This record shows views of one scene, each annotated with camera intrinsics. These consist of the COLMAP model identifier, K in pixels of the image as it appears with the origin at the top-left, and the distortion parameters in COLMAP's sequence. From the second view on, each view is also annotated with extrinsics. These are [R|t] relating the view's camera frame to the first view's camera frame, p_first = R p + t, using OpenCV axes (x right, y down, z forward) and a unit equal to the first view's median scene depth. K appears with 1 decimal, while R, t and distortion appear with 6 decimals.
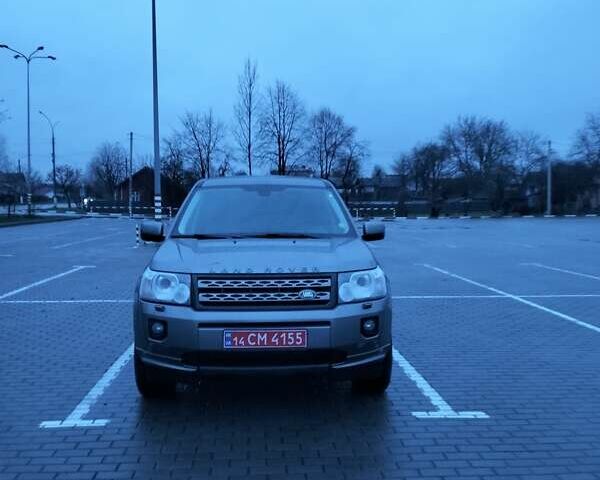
lens RADIAL K [[633.6, 0, 293.0], [0, 633.6, 237.5], [0, 0, 1]] dist [0.048452, 0.000000]
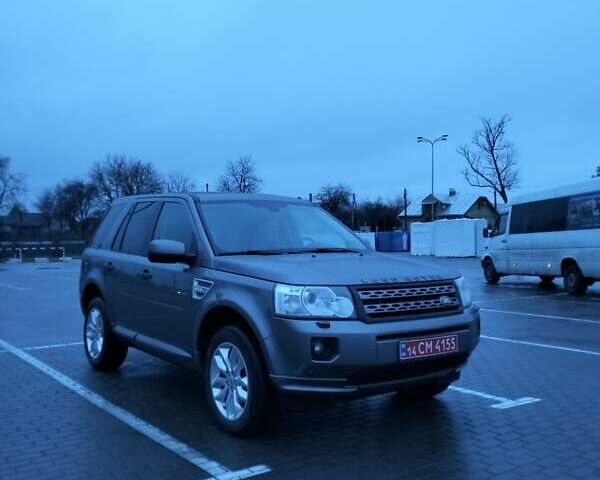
lens RADIAL K [[645.4, 0, 301.8], [0, 645.4, 244.0], [0, 0, 1]] dist [0.036490, 0.000000]
pose [[0.835472, -0.006493, 0.549495, -0.537930], [0.037028, 0.998323, -0.044502, 0.026346], [-0.548284, 0.057527, 0.834311, 0.180496]]
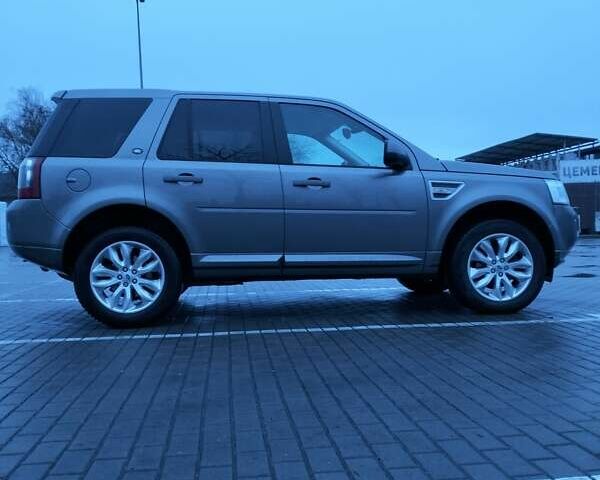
lens RADIAL K [[645.4, 0, 304.1], [0, 645.4, 242.3], [0, 0, 1]] dist [0.036490, 0.000000]
pose [[-0.074974, -0.011597, 0.997118, -1.023931], [0.077664, 0.996827, 0.017433, 0.080194], [-0.994157, 0.078747, -0.073836, 1.172647]]
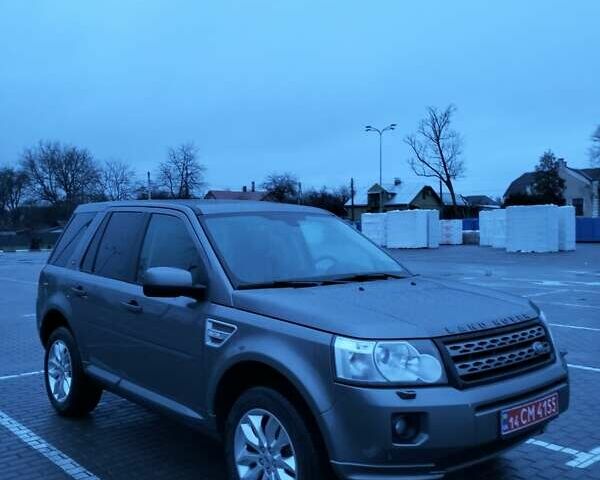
lens RADIAL K [[645.4, 0, 301.2], [0, 645.4, 257.9], [0, 0, 1]] dist [0.036490, 0.000000]
pose [[0.781570, -0.035354, 0.622815, -0.520692], [0.045516, 0.998964, -0.000413, -0.027010], [-0.622155, 0.028671, 0.782369, 0.390043]]
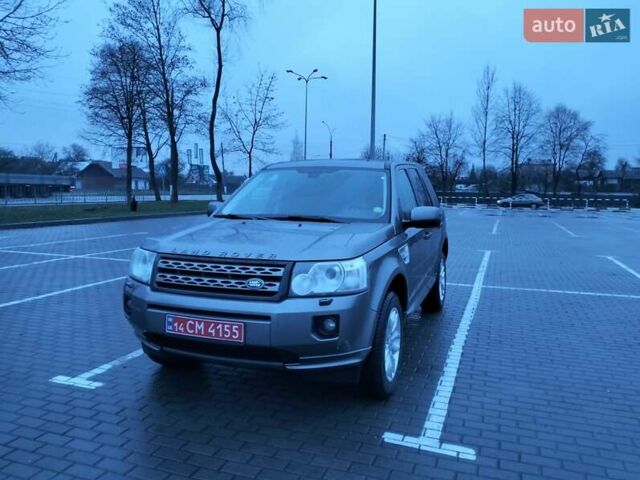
lens RADIAL K [[512.6, 0, 316.5], [0, 512.6, 240.0], [0, 0, 1]] dist [0.042166, -0.046497]
pose [[0.915724, 0.050334, -0.398642, 0.280417], [-0.035262, 0.998362, 0.045056, -0.005339], [0.400257, -0.027202, 0.915999, 0.269467]]
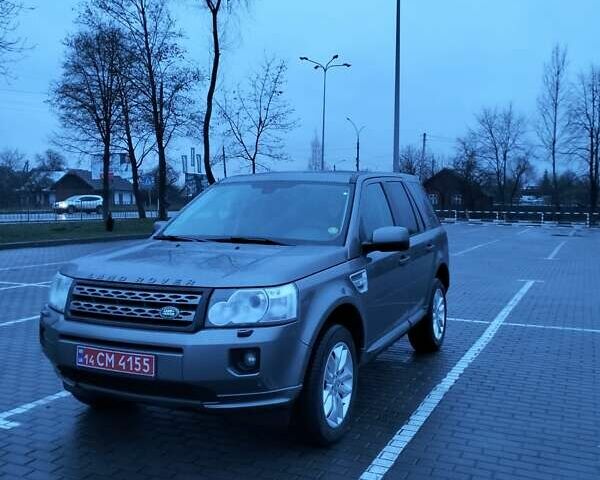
lens RADIAL K [[645.4, 0, 294.2], [0, 645.4, 248.0], [0, 0, 1]] dist [0.036490, 0.000000]
pose [[0.880902, 0.039552, -0.471643, 0.399108], [-0.034647, 0.999217, 0.019083, -0.010263], [0.472028, -0.000469, 0.881583, 0.248179]]
